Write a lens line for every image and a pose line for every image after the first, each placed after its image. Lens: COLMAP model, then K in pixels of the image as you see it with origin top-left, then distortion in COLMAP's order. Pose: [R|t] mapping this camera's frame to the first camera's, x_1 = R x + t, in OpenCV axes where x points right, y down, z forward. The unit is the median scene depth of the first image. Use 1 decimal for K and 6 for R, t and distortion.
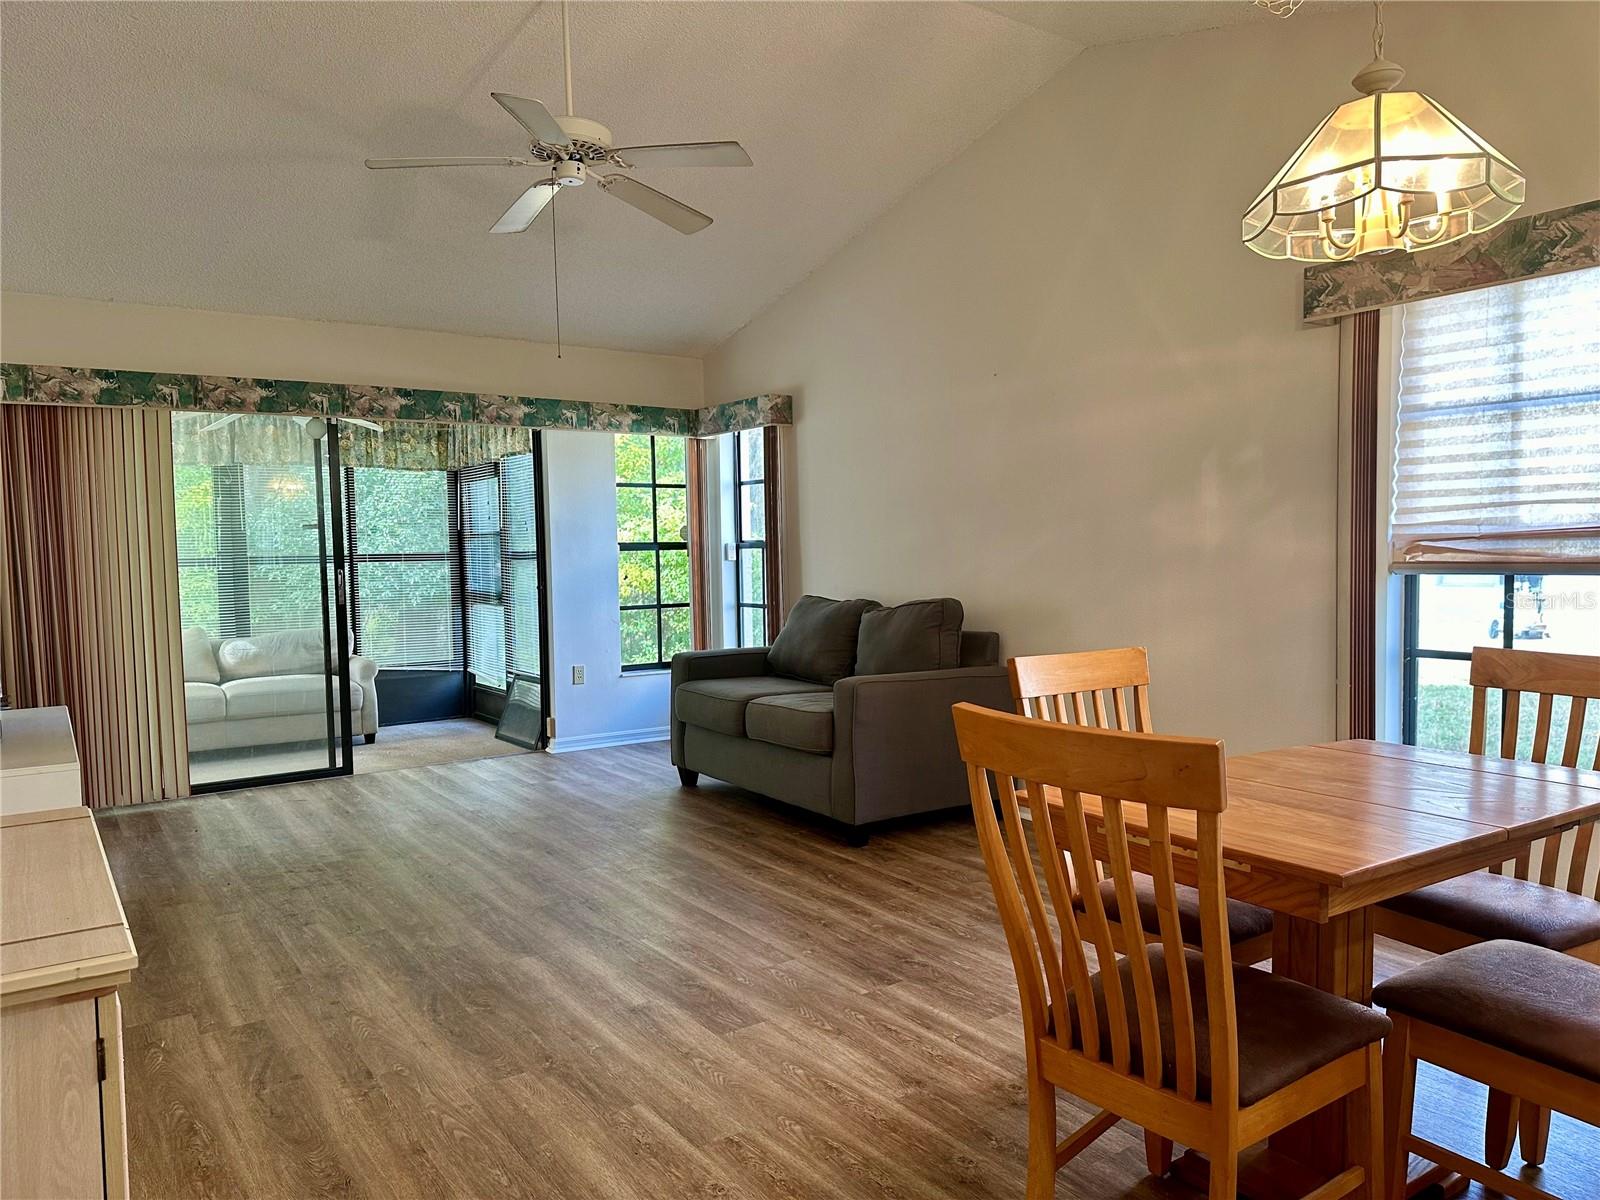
lens RADIAL K [[1119.3, 0, 806.4], [0, 1119.3, 604.4], [0, 0, 1]] dist [0.125340, -0.211879]
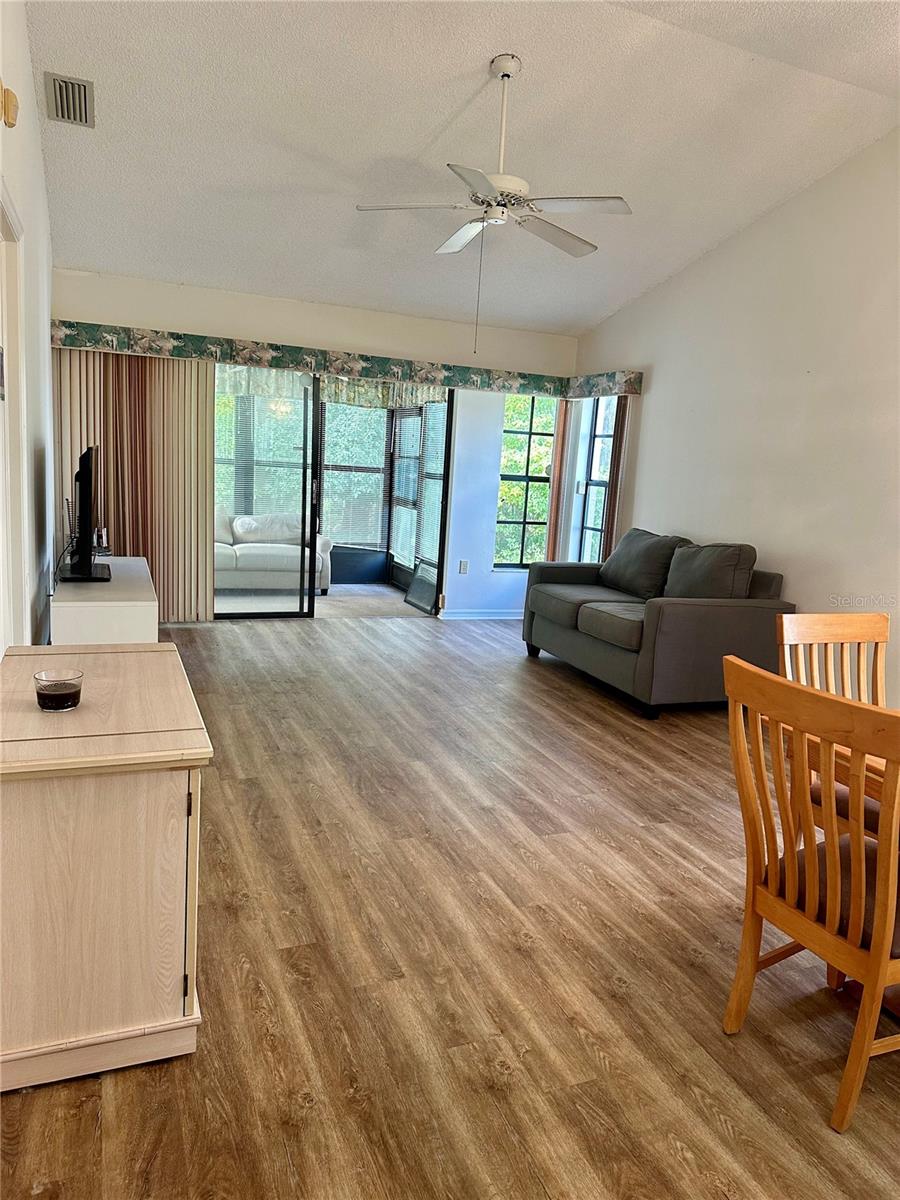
lens RADIAL K [[833.9, 0, 455.5], [0, 833.9, 599.3], [0, 0, 1]] dist [0.164489, -0.258913]
pose [[0.973358, 0.113903, -0.198998, 0.002167], [-0.091407, 0.988700, 0.118817, -0.039718], [0.210283, -0.097462, 0.972770, -0.058286]]
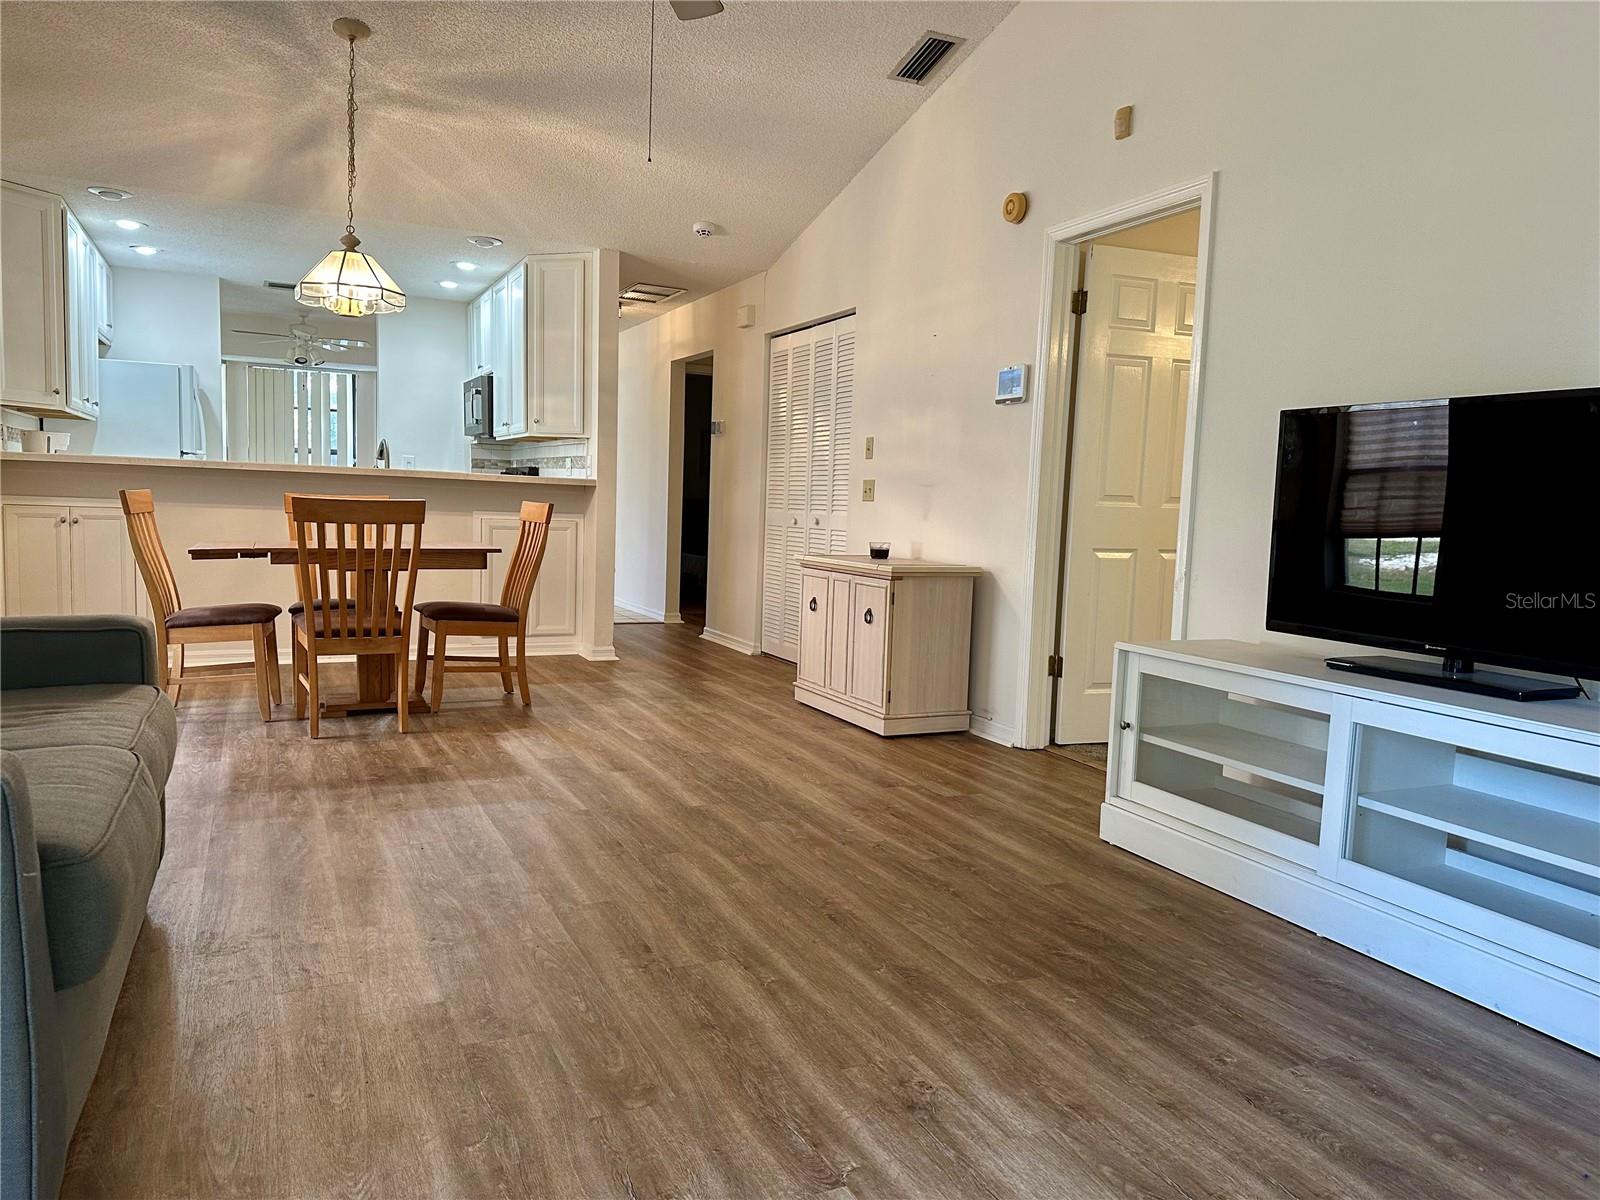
lens RADIAL K [[1111.9, 0, 800.0], [0, 1111.9, 600.0], [0, 0, 1]] dist [0.164489, -0.258913]
pose [[-0.986410, -0.033298, 0.160895, -0.467733], [-0.011520, 0.990856, 0.134432, -0.028185], [-0.163900, 0.130752, -0.977773, 1.833860]]
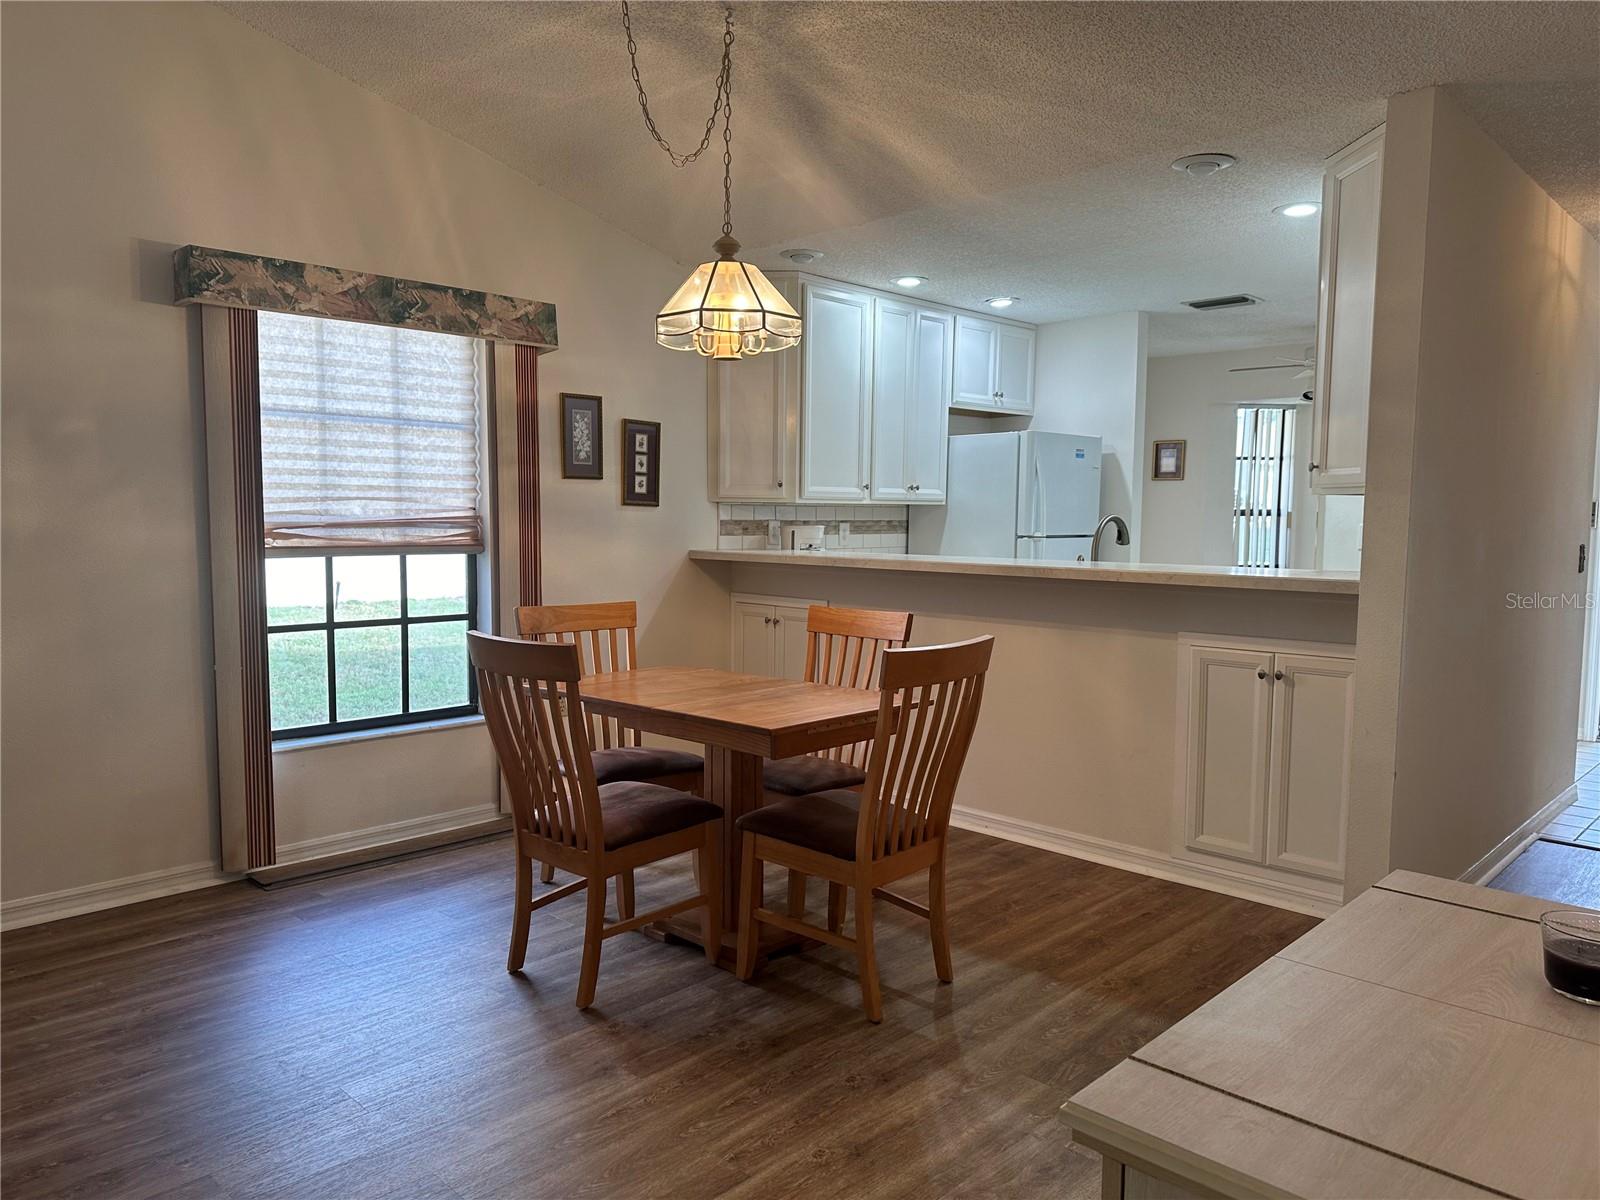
lens RADIAL K [[1111.9, 0, 800.0], [0, 1111.9, 600.0], [0, 0, 1]] dist [0.164489, -0.258913]
pose [[-0.191409, -0.063718, 0.979440, -0.623861], [0.044457, 0.996304, 0.073504, -0.043852], [-0.980503, 0.057612, -0.187869, 0.689726]]
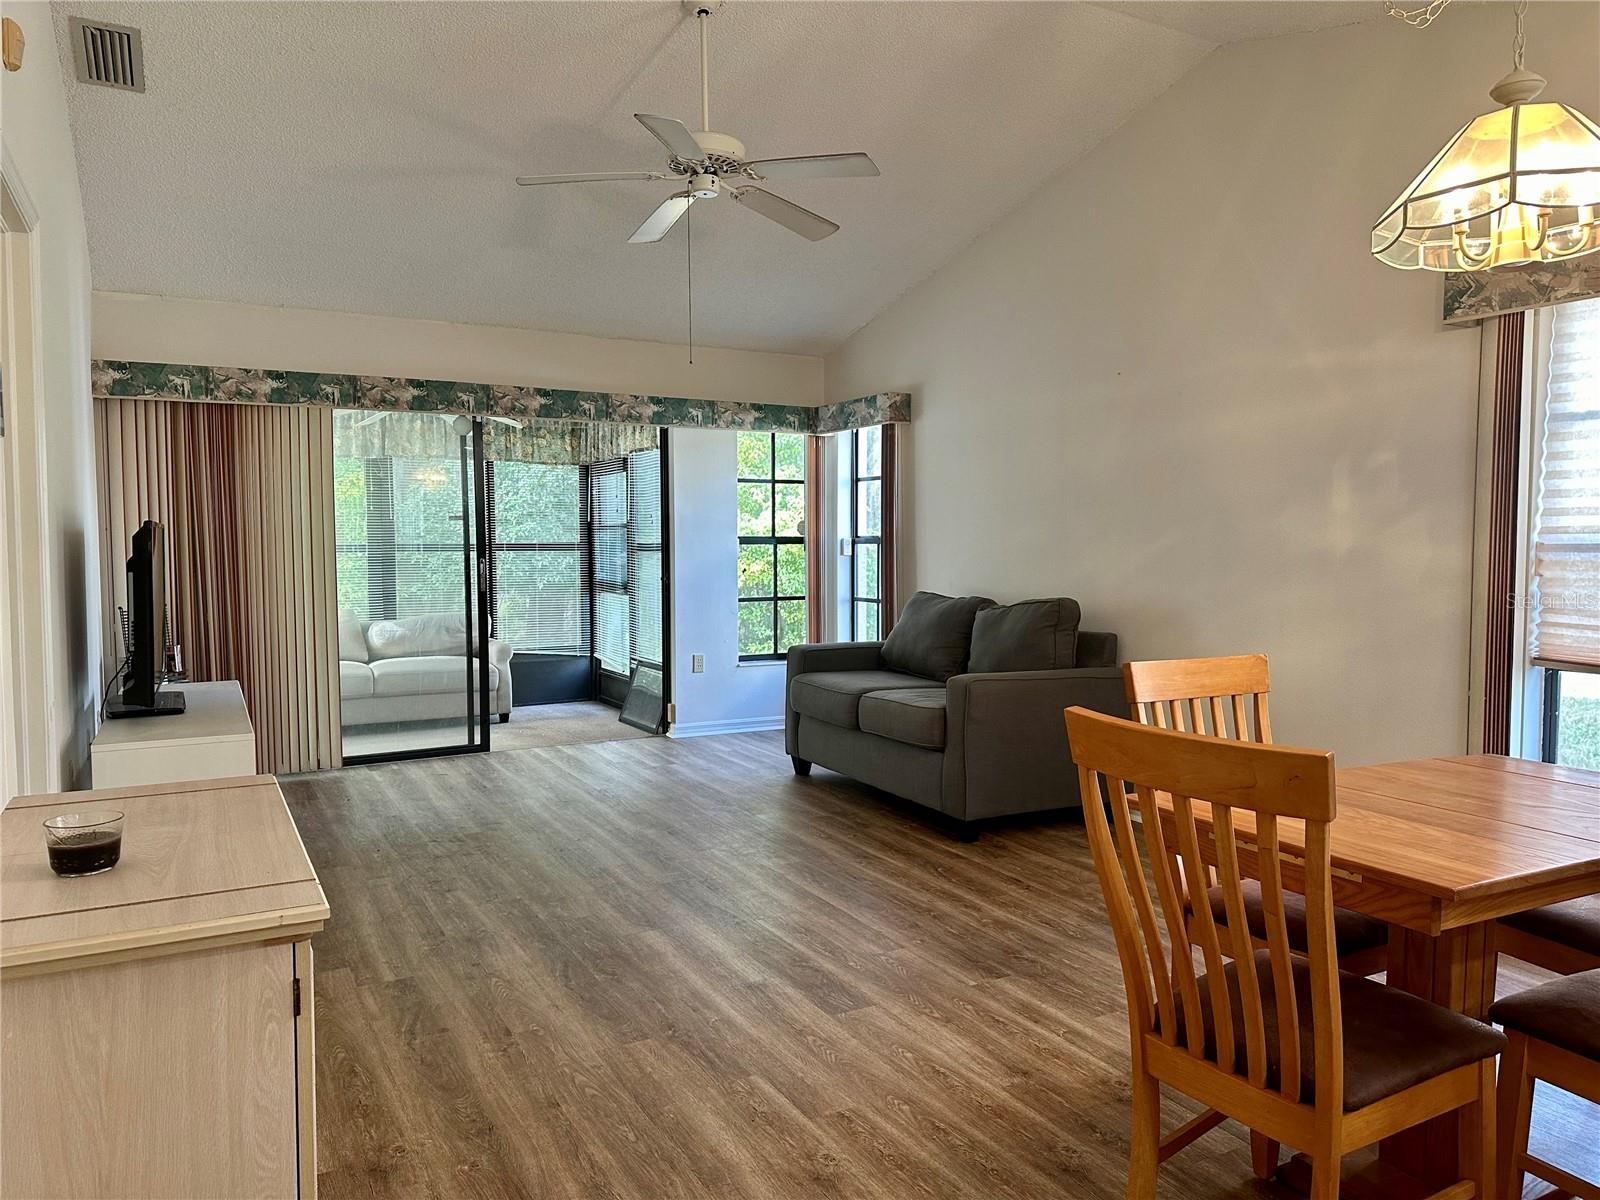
lens RADIAL K [[1118.5, 0, 800.0], [0, 1118.5, 600.0], [0, 0, 1]] dist [0.105243, -0.137603]
pose [[0.994144, 0.020869, -0.106026, -0.002300], [-0.020498, 0.999779, 0.004587, -0.005014], [0.106099, -0.002387, 0.994353, -0.028394]]
